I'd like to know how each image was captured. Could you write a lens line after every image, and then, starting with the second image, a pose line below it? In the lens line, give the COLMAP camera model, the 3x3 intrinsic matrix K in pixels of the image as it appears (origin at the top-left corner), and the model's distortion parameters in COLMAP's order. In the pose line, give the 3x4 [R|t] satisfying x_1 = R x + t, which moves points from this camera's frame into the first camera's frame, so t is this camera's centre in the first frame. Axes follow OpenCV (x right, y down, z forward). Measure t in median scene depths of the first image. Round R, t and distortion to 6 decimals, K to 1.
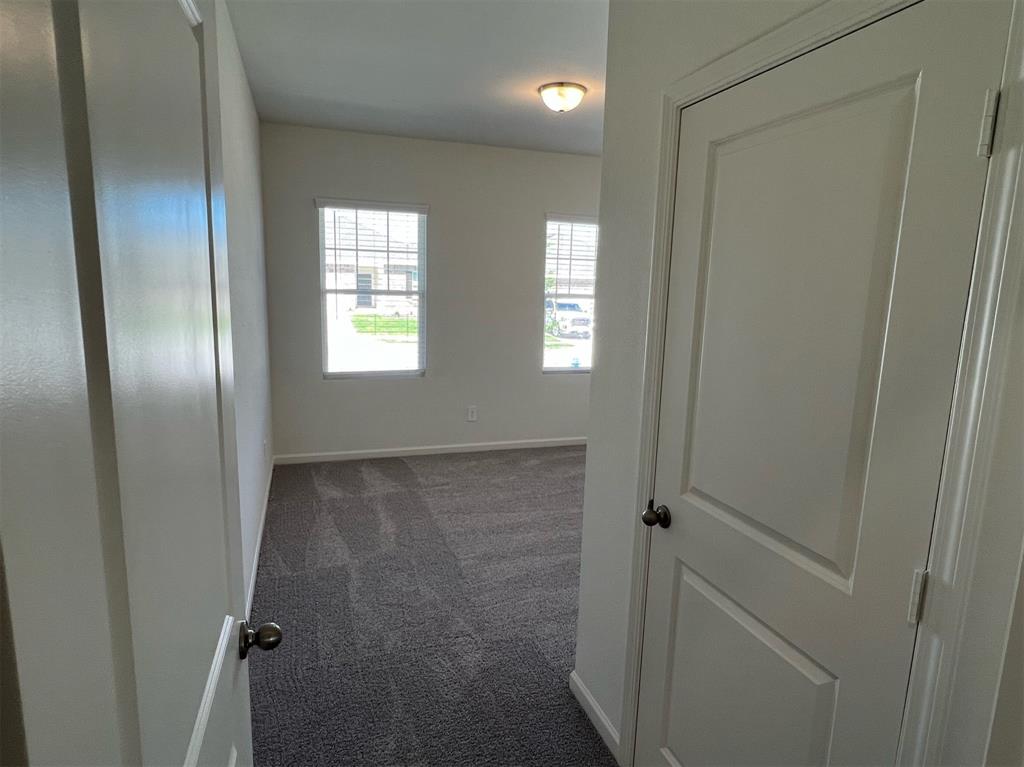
lens RADIAL K [[591.6, 0, 512.0], [0, 591.6, 383.5], [0, 0, 1]] dist [-0.002512, -0.002040]
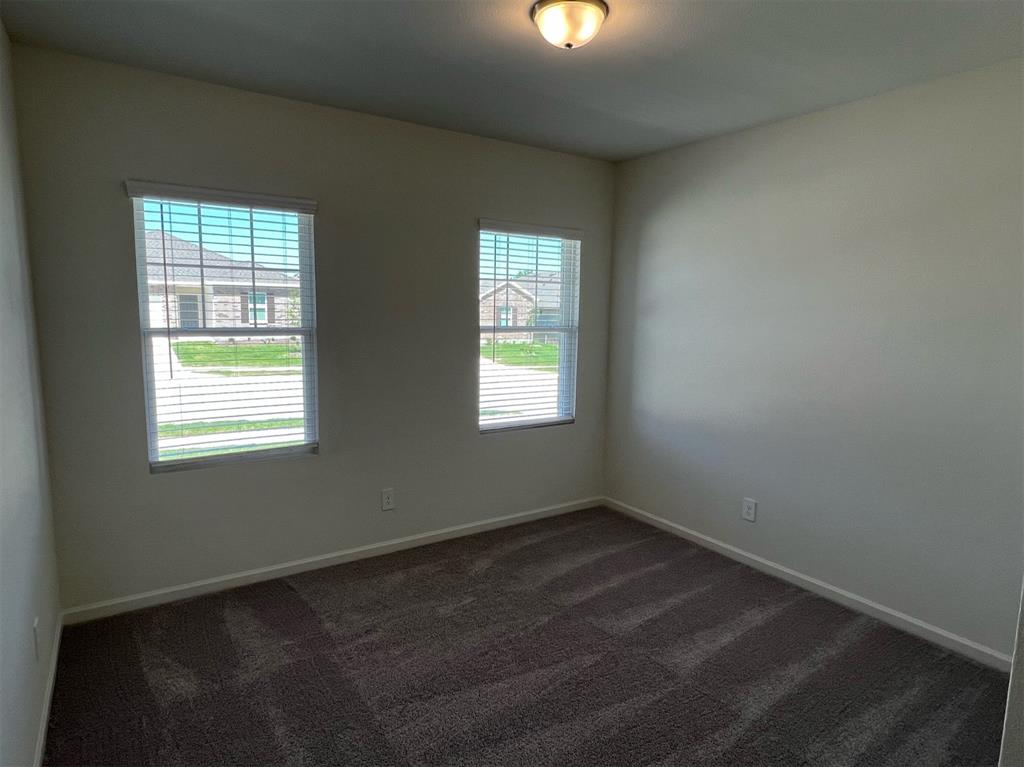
lens RADIAL K [[591.6, 0, 512.0], [0, 591.6, 383.5], [0, 0, 1]] dist [-0.002512, -0.002040]
pose [[0.966689, -0.042026, 0.252479, -0.104997], [0.050191, 0.998402, -0.025982, -0.065642], [-0.250984, 0.037789, 0.967253, 0.302629]]
